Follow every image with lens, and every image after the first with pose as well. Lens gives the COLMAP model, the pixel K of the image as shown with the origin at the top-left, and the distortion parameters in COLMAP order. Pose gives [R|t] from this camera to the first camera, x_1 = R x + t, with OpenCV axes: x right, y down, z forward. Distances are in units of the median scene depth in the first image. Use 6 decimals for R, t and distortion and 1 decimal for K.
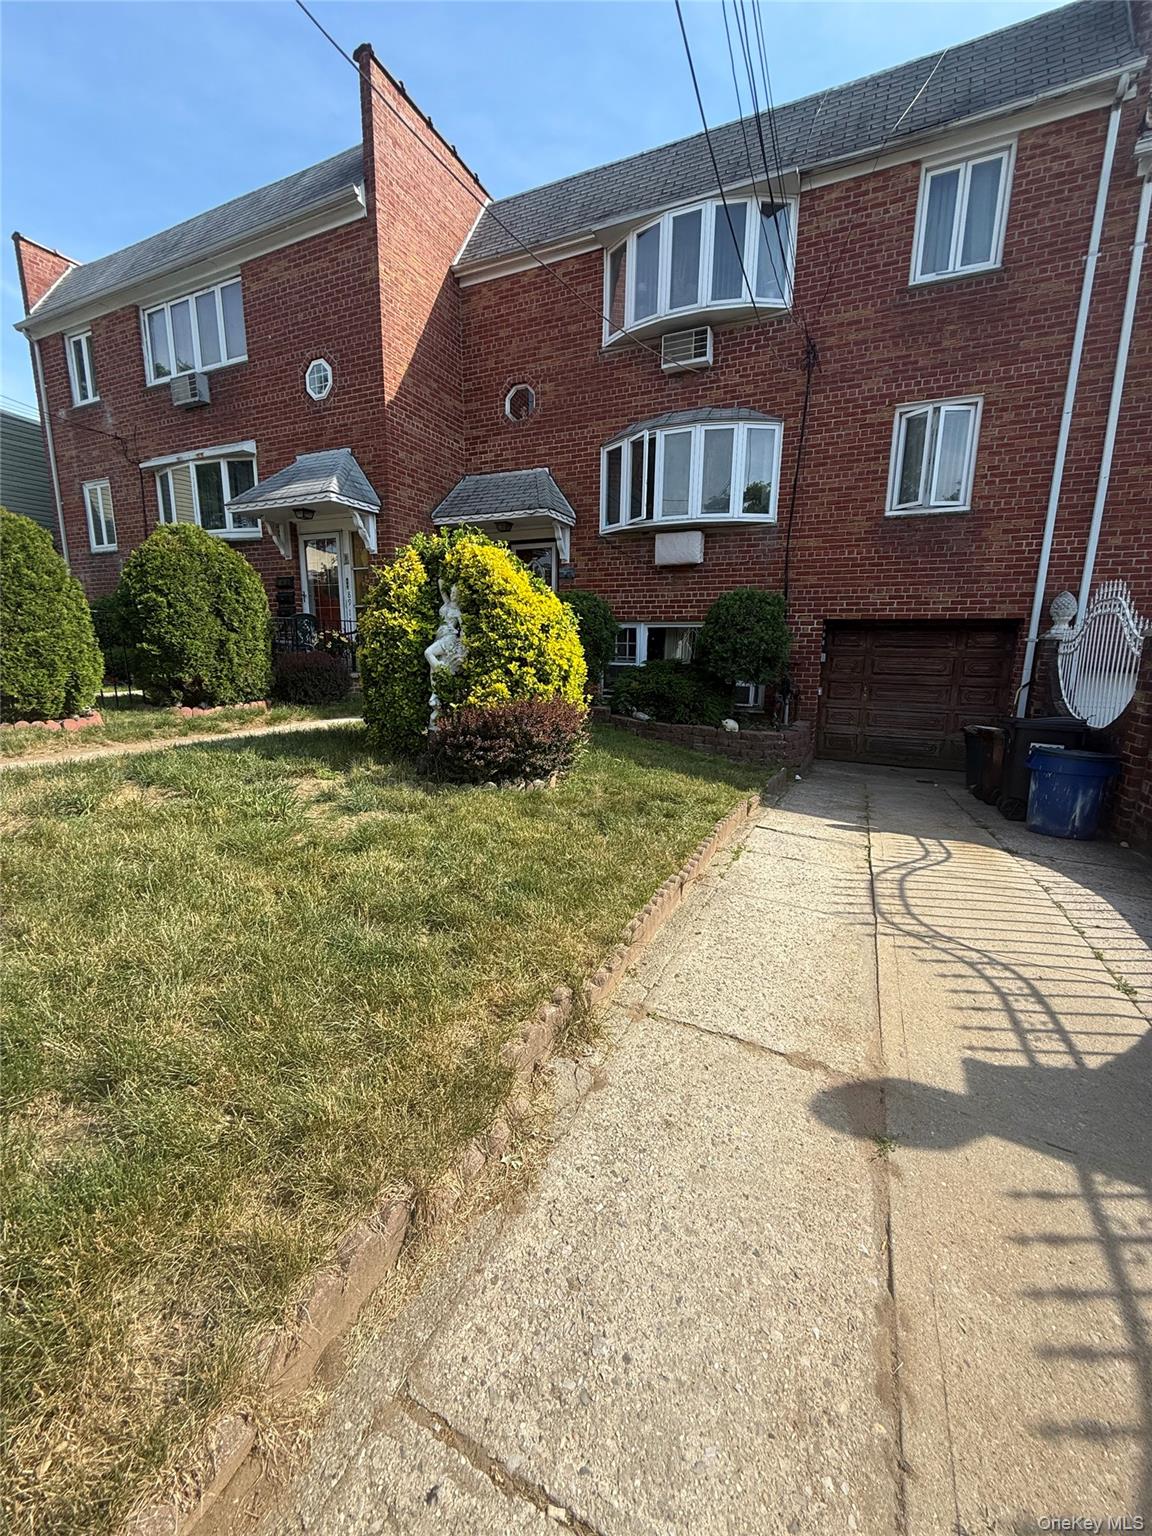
lens RADIAL K [[611.0, 0, 573.3], [0, 611.0, 767.0], [0, 0, 1]] dist [-0.003458, -0.000062]
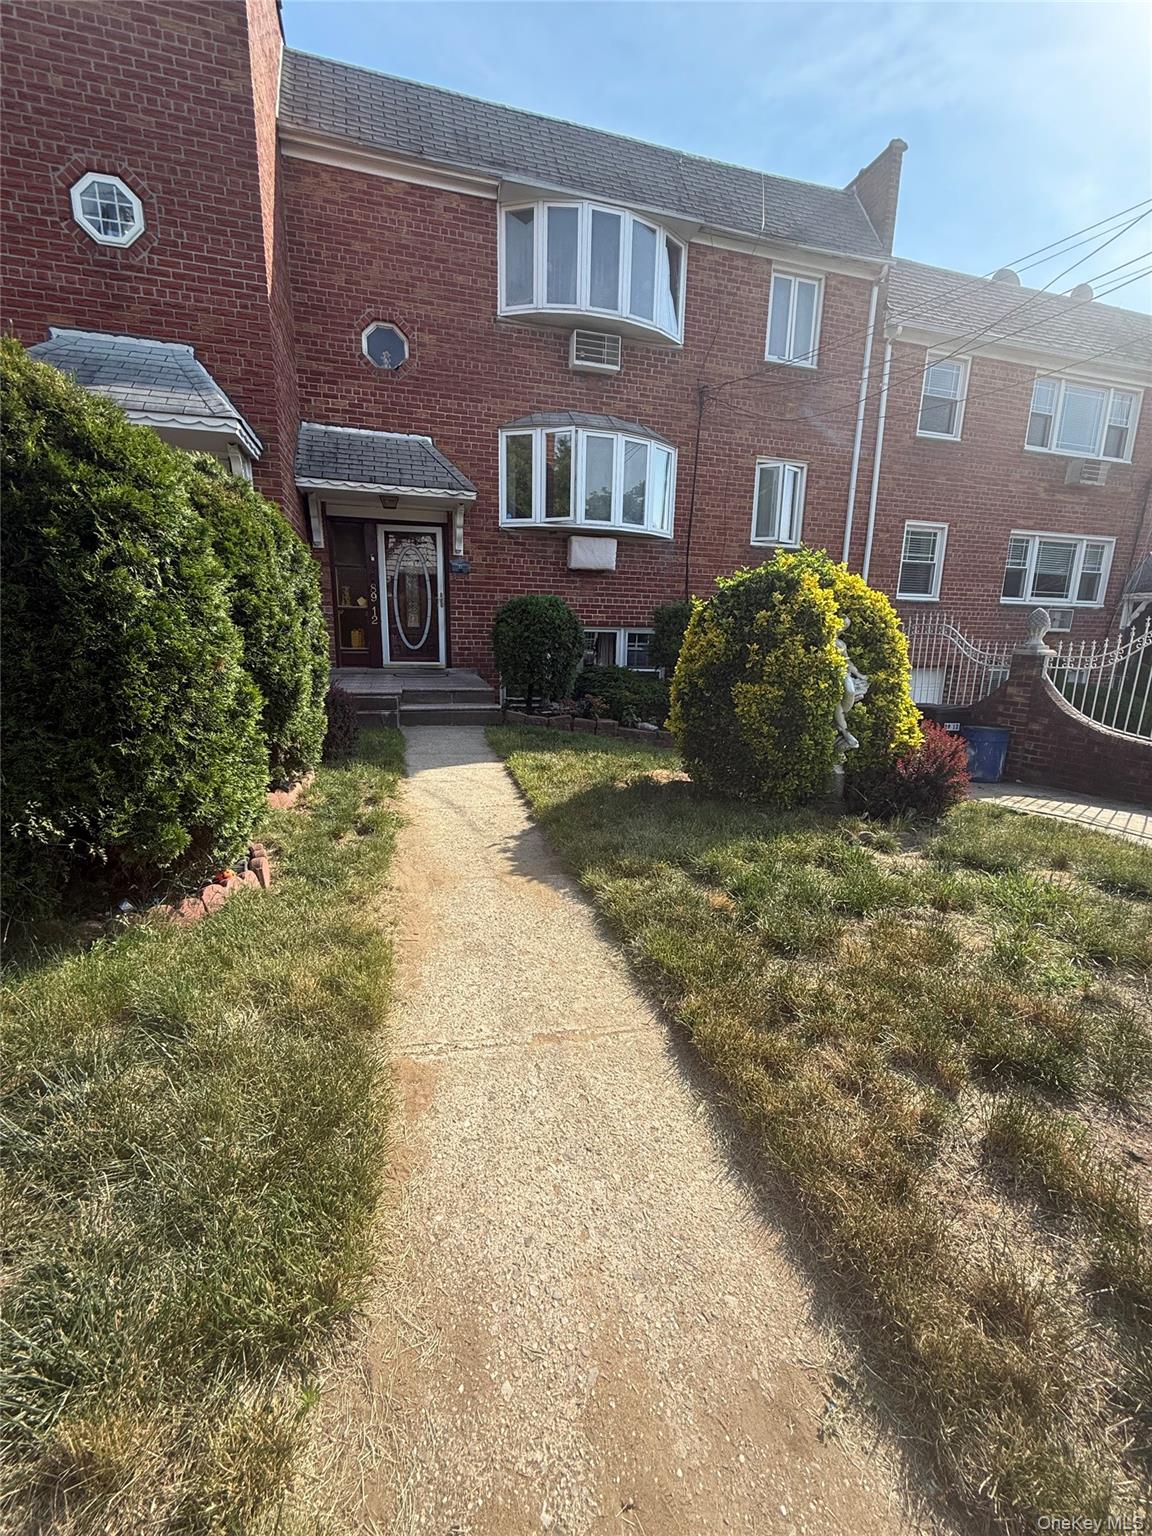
lens RADIAL K [[611.0, 0, 575.1], [0, 611.0, 767.1], [0, 0, 1]] dist [-0.003458, -0.000062]
pose [[0.747869, -0.139755, 0.648969, -0.545884], [0.119672, 0.989956, 0.075278, -0.091275], [-0.652971, 0.021365, 0.757082, 0.272680]]
